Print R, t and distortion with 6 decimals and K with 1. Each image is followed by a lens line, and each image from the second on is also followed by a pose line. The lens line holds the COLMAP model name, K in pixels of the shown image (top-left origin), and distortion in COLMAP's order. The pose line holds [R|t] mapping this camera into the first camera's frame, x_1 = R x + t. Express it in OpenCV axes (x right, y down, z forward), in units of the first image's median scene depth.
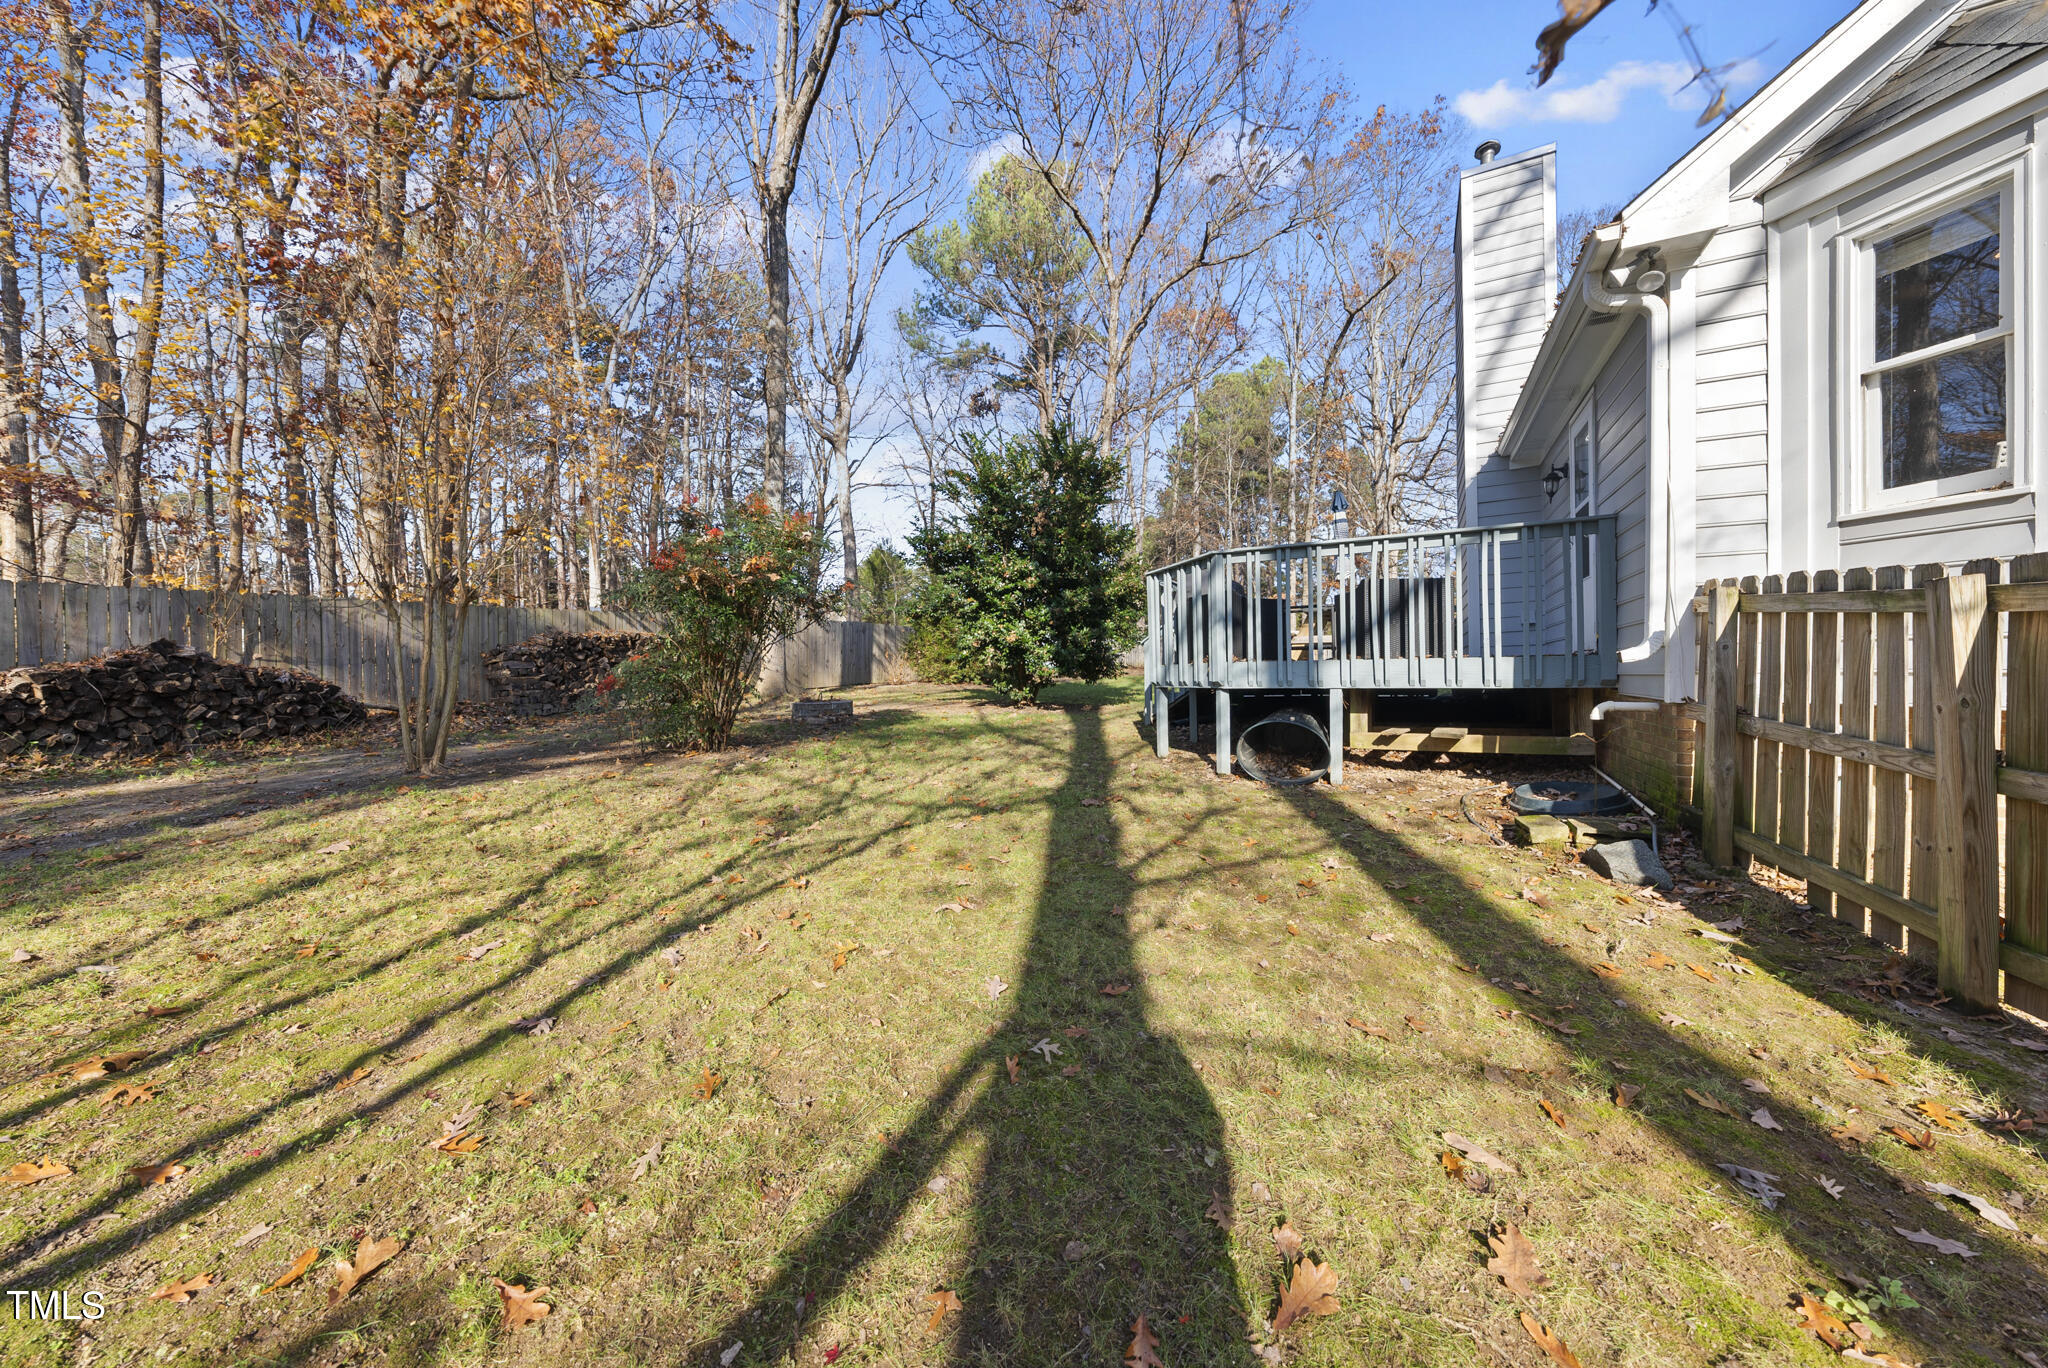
lens RADIAL K [[703.5, 0, 1026.5], [0, 703.5, 679.1], [0, 0, 1]] dist [-0.001774, -0.000183]
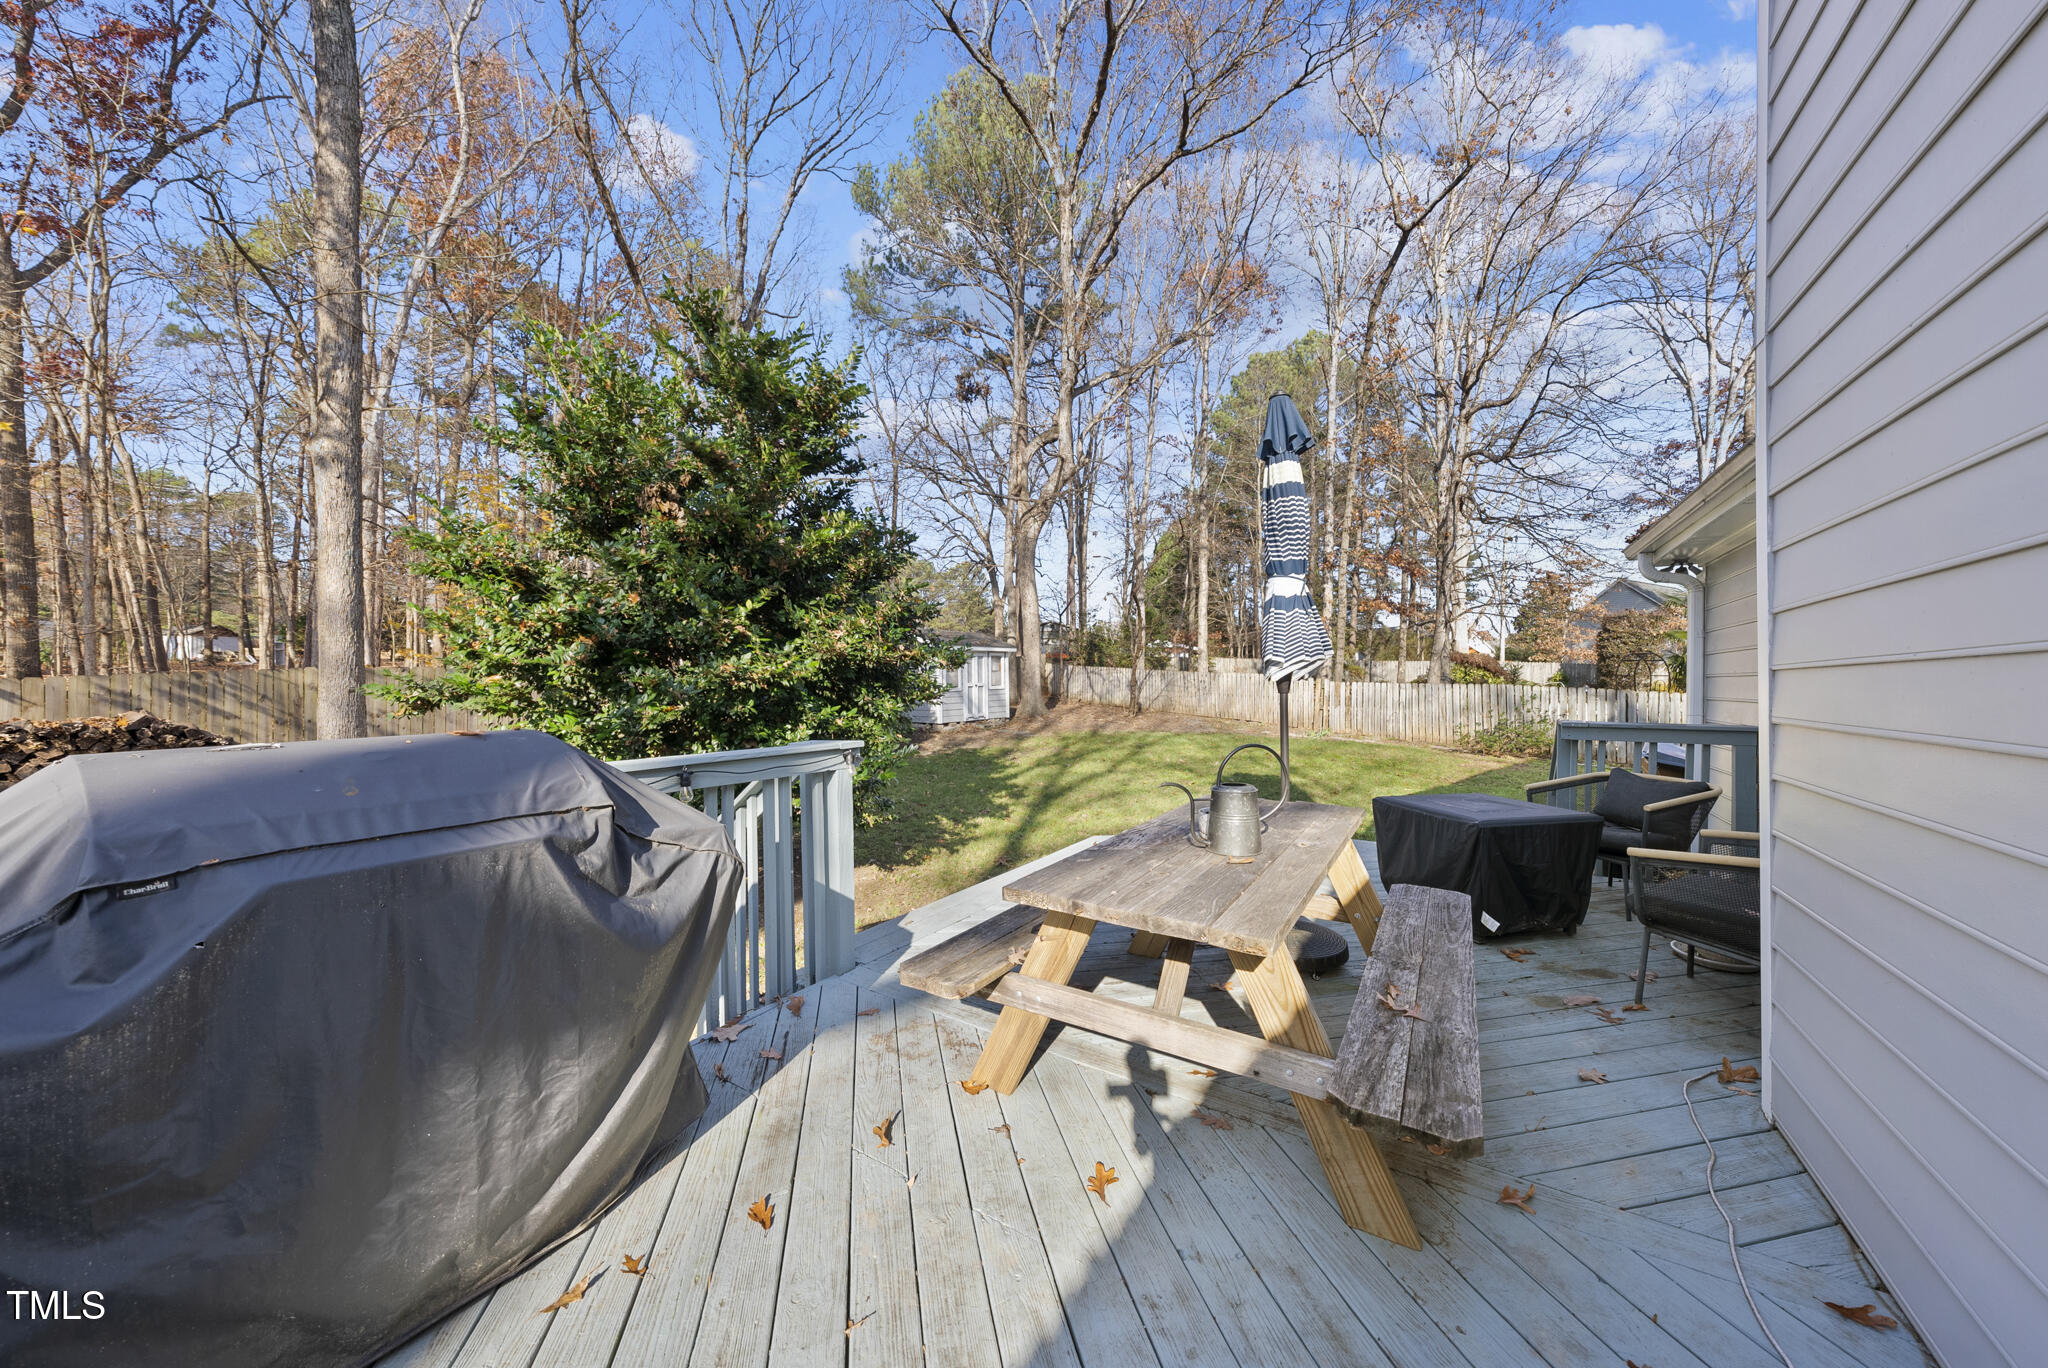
lens RADIAL K [[703.5, 0, 1026.5], [0, 703.5, 679.1], [0, 0, 1]] dist [-0.001774, -0.000183]
pose [[0.997166, 0.018780, -0.072858, 0.117140], [-0.019170, 0.999805, -0.004660, -0.044077], [0.072756, 0.006044, 0.997331, 0.221005]]
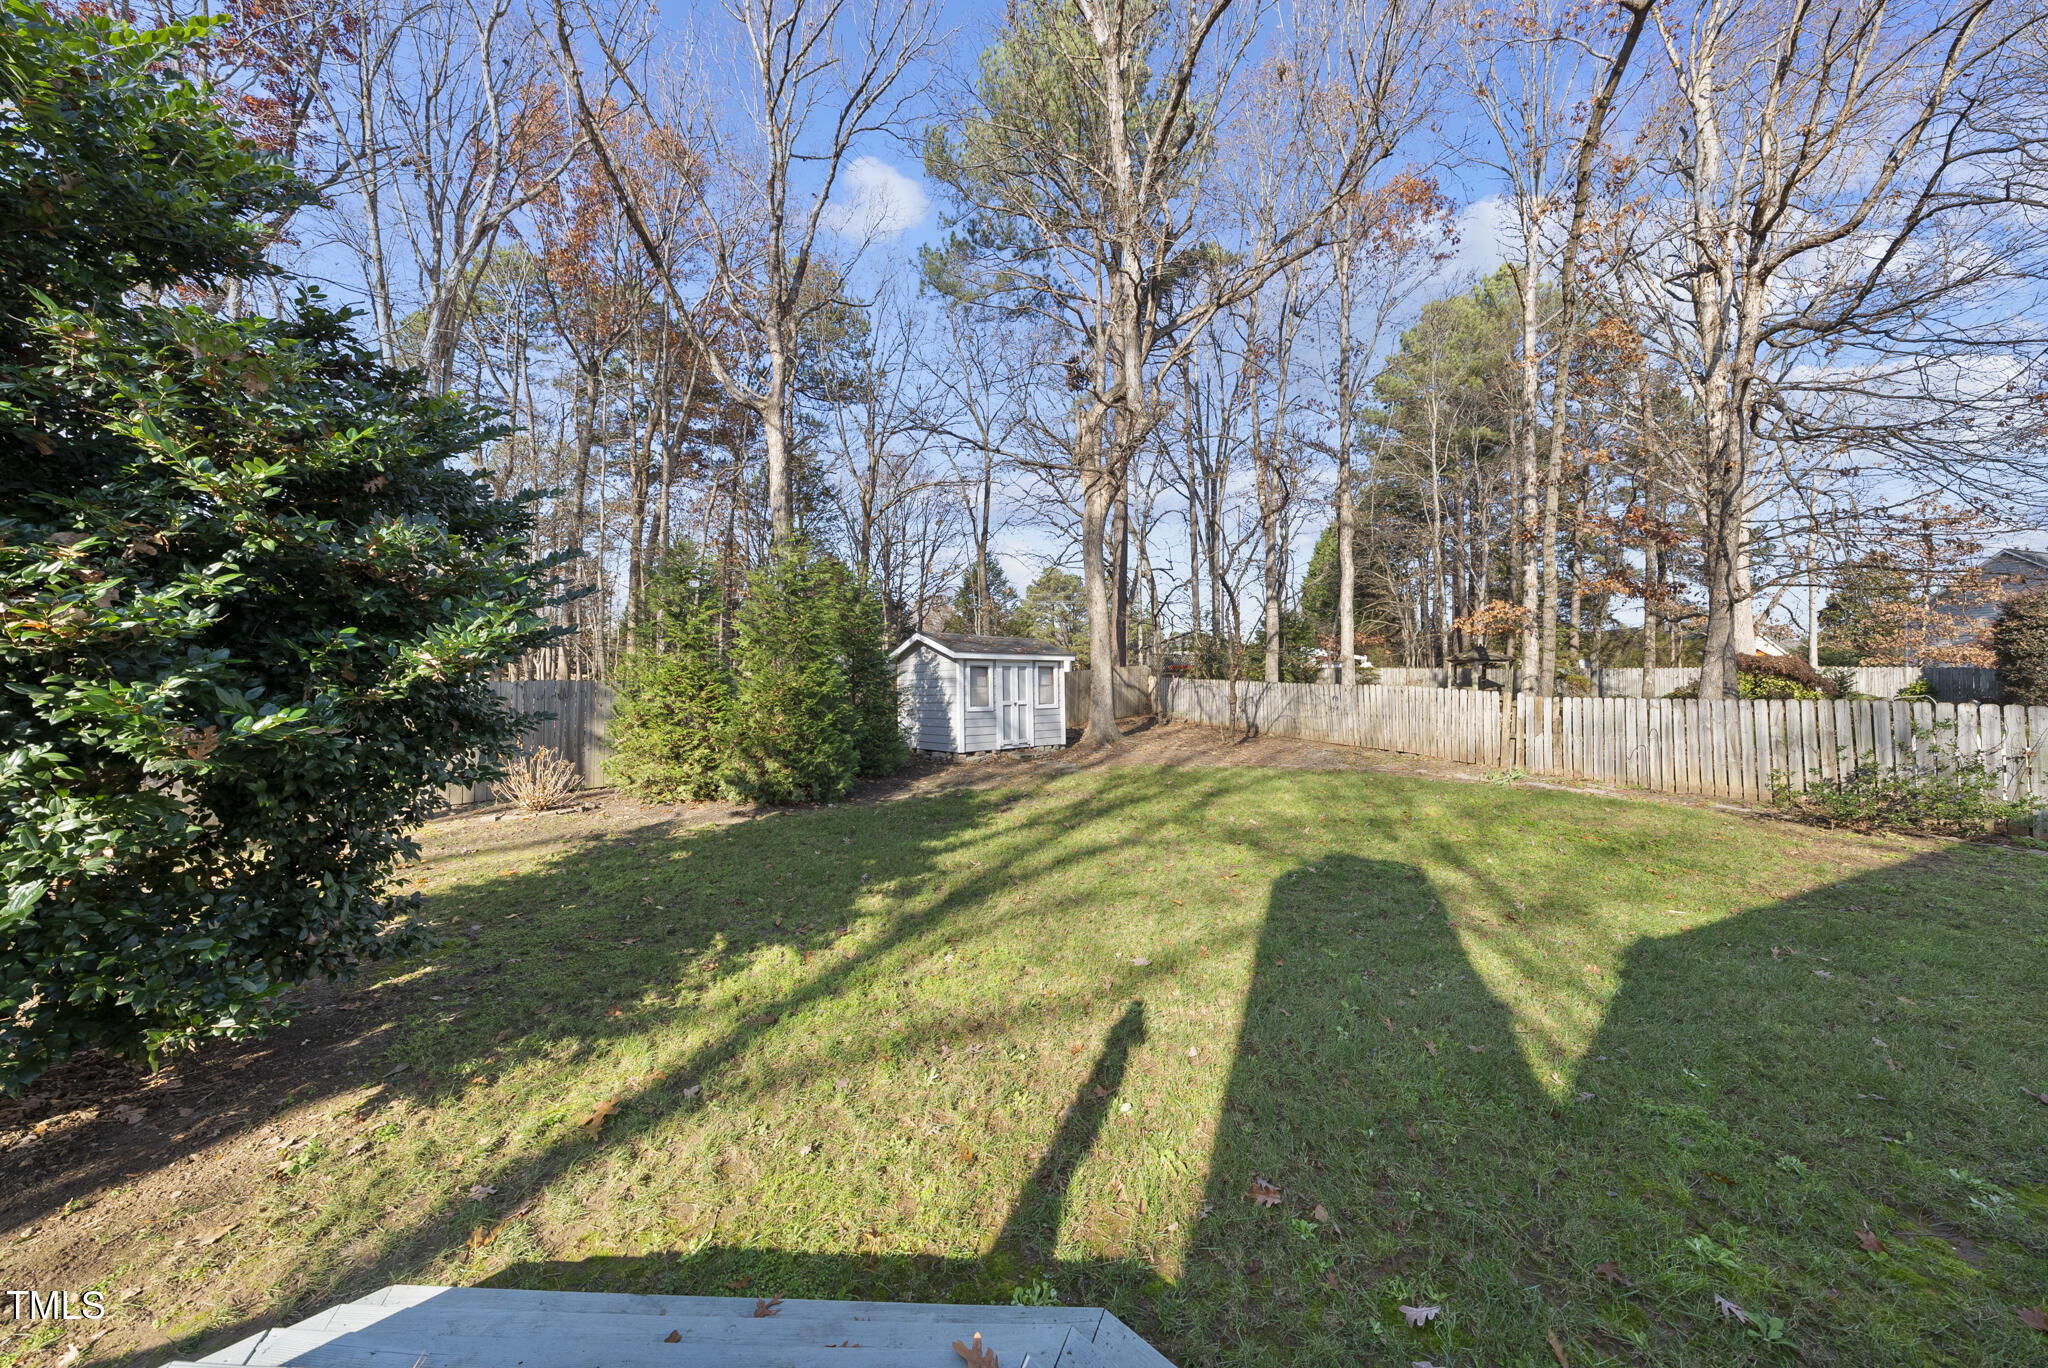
lens RADIAL K [[703.5, 0, 1026.5], [0, 703.5, 679.1], [0, 0, 1]] dist [-0.001774, -0.000183]
pose [[0.953307, 0.006144, -0.301941, 0.183330], [-0.014070, 0.999611, -0.024081, -0.046265], [0.301676, 0.027205, 0.953022, 0.374836]]
